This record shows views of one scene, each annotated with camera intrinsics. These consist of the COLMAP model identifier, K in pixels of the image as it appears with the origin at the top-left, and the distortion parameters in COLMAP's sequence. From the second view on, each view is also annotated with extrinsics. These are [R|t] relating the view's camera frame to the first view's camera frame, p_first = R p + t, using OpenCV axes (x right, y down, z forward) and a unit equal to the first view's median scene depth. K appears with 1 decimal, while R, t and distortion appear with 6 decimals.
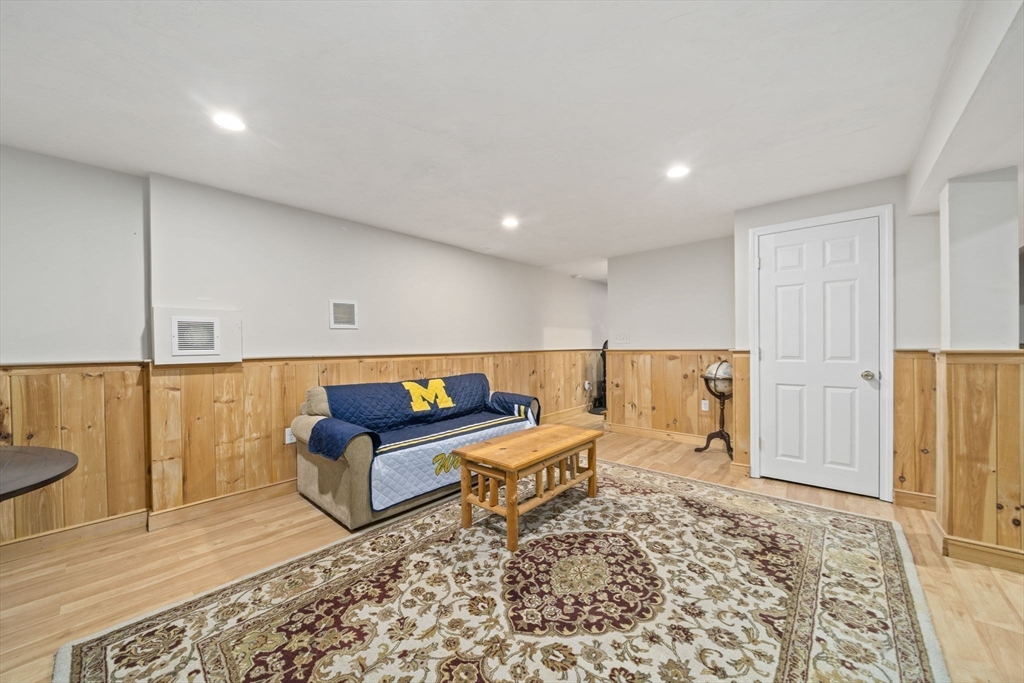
lens RADIAL K [[360.1, 0, 511.3], [0, 360.1, 346.4], [0, 0, 1]] dist [-0.008769, 0.000032]
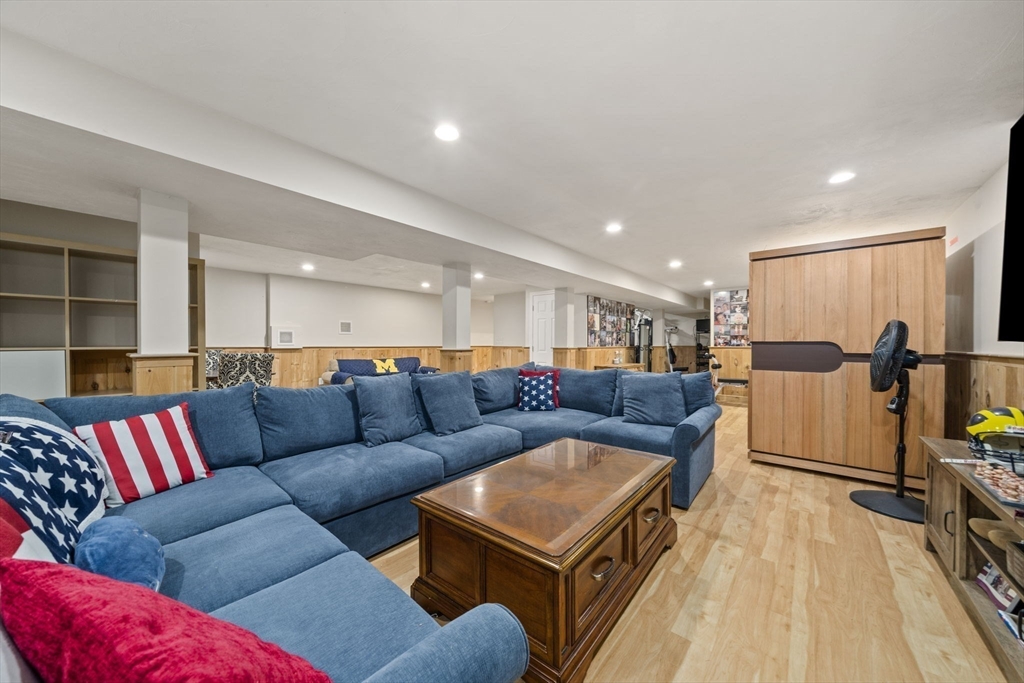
lens RADIAL K [[360.1, 0, 515.6], [0, 360.1, 345.2], [0, 0, 1]] dist [-0.008769, 0.000032]
pose [[0.999849, 0.015992, 0.006826, 0.538278], [-0.016030, 0.999856, 0.005618, -0.010069], [-0.006735, -0.005726, 0.999961, -1.156341]]
